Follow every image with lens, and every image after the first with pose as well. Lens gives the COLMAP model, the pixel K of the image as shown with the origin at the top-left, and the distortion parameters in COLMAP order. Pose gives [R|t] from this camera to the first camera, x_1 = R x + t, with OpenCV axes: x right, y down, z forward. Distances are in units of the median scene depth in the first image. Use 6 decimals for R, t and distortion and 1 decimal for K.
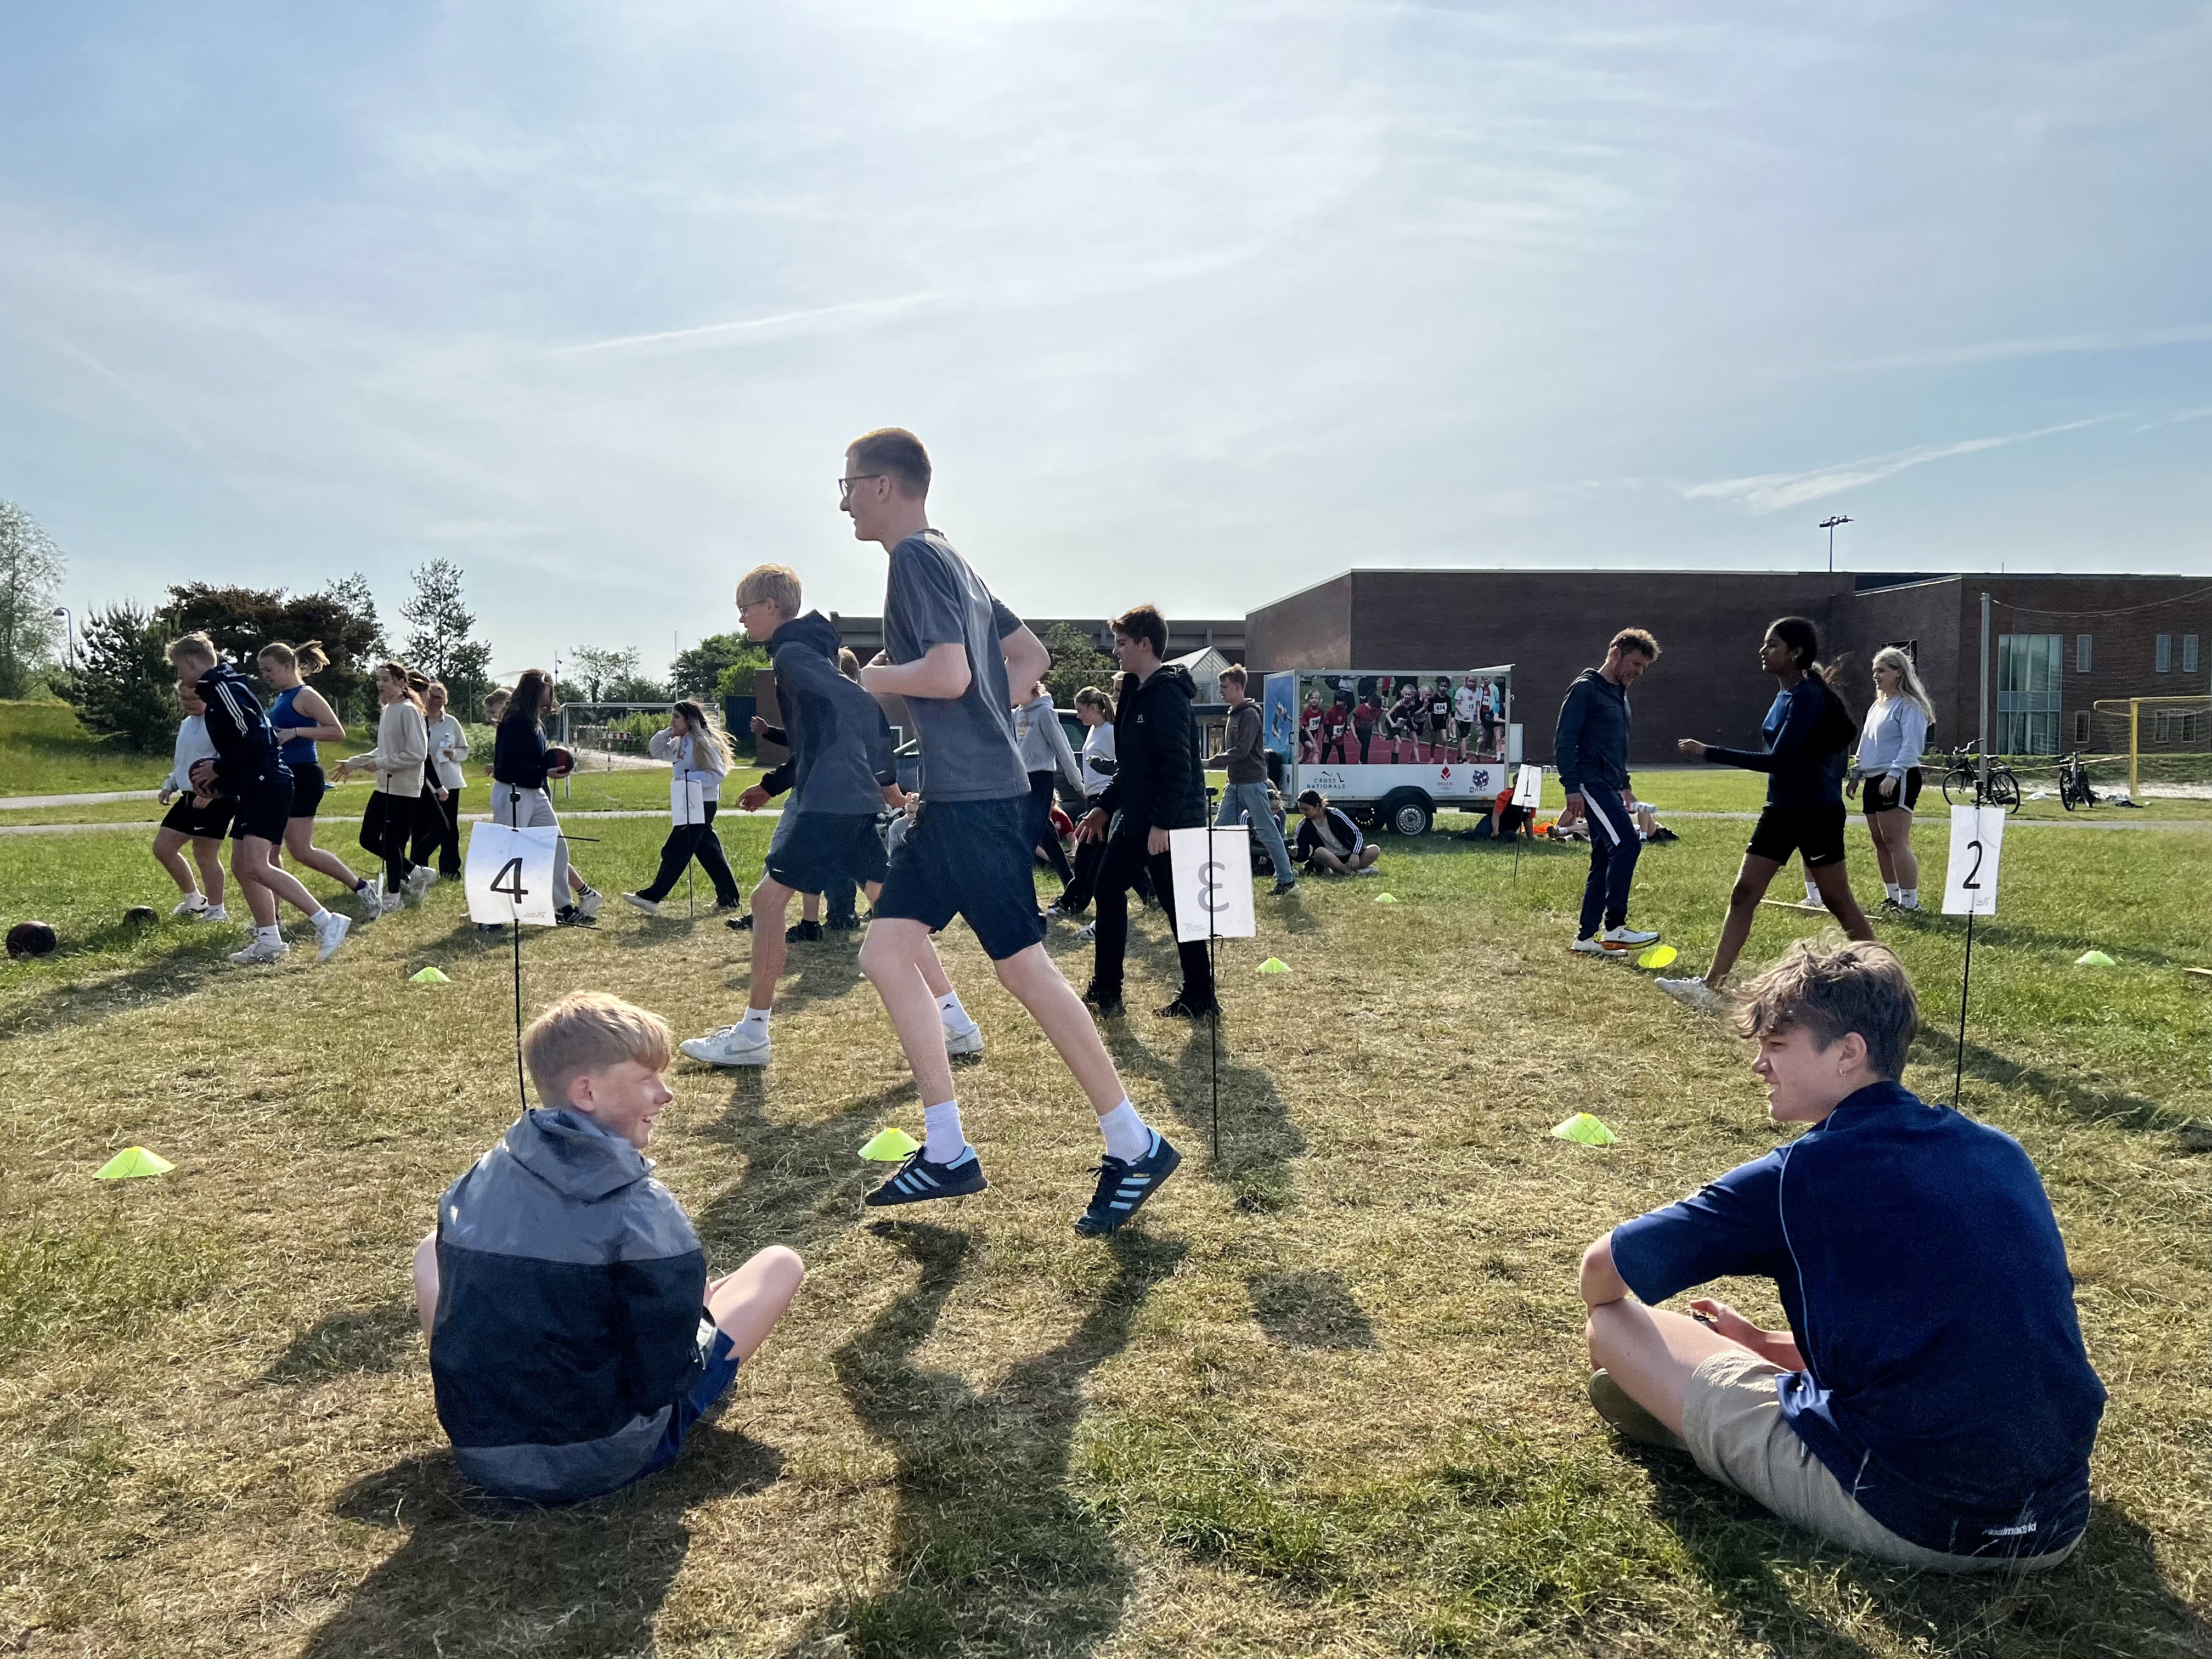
lens RADIAL K [[1639.6, 0, 1106.0], [0, 1639.6, 829.5], [0, 0, 1]] dist [0.009083, -0.003215]
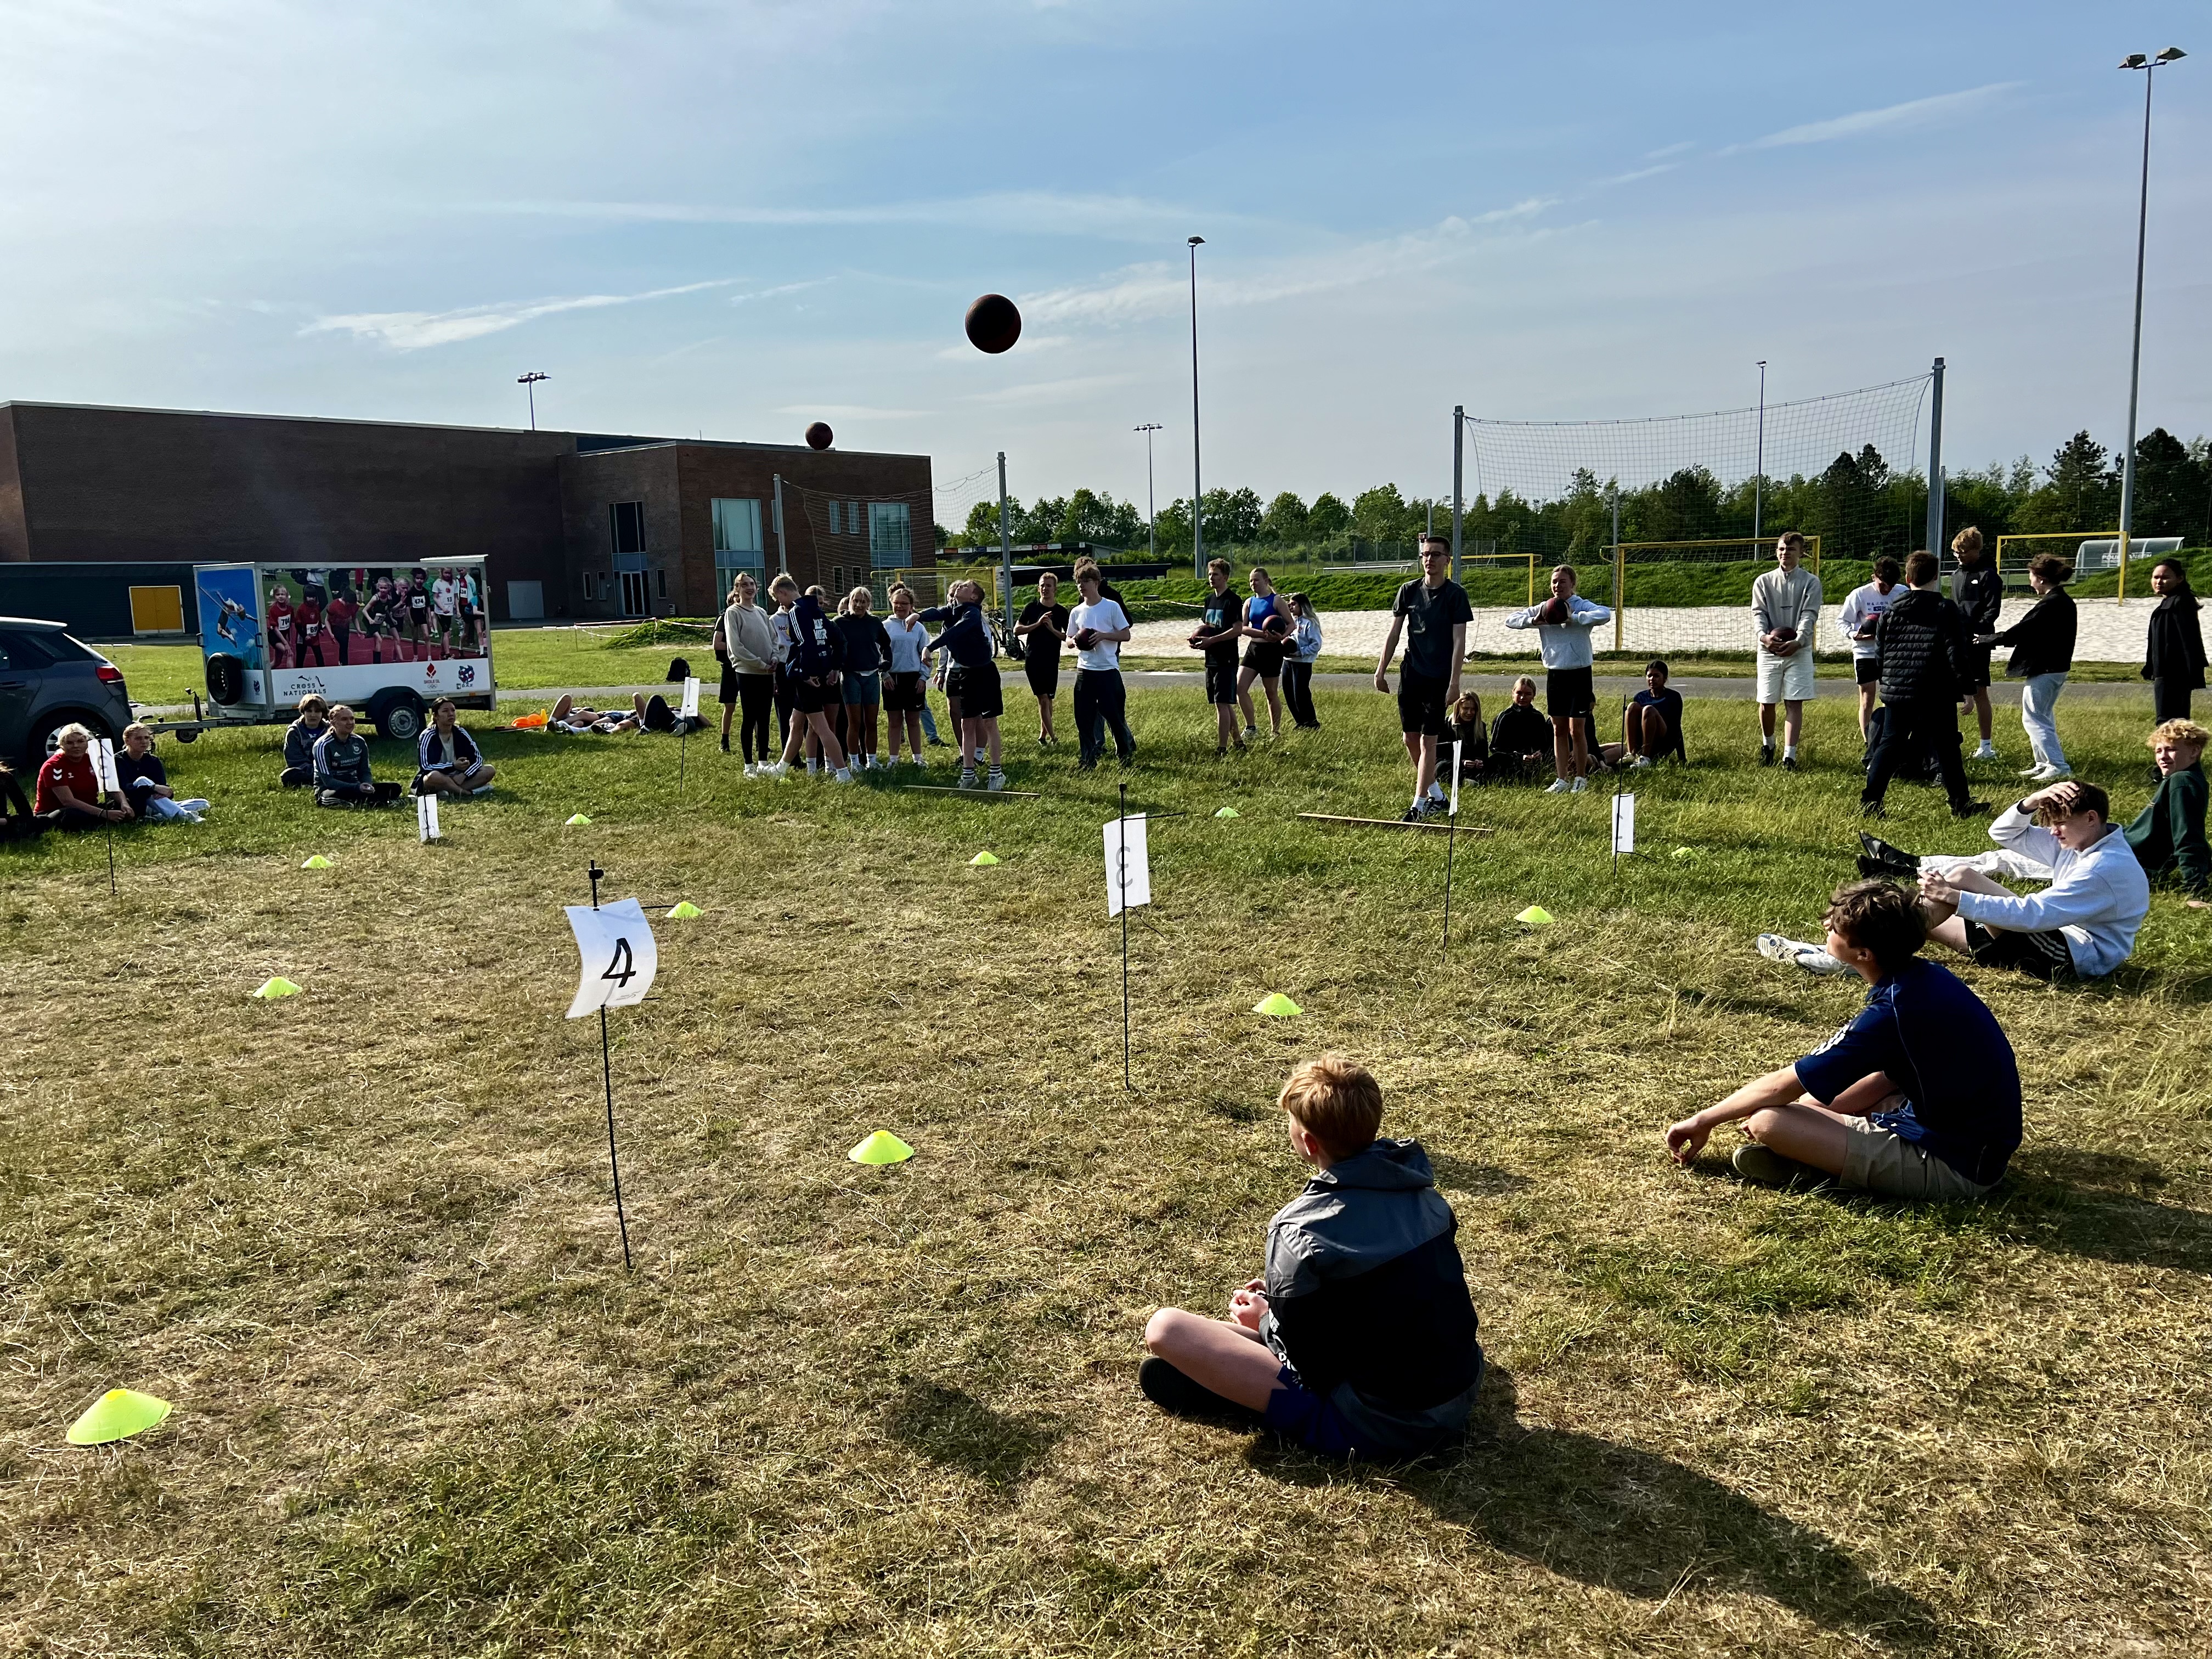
lens RADIAL K [[1639.6, 0, 1106.0], [0, 1639.6, 829.5], [0, 0, 1]] dist [0.009083, -0.003215]
pose [[0.725116, -0.115672, 0.678843, -0.168097], [0.053602, 0.992281, 0.111825, -0.028398], [-0.686538, -0.044698, 0.725719, 0.032758]]
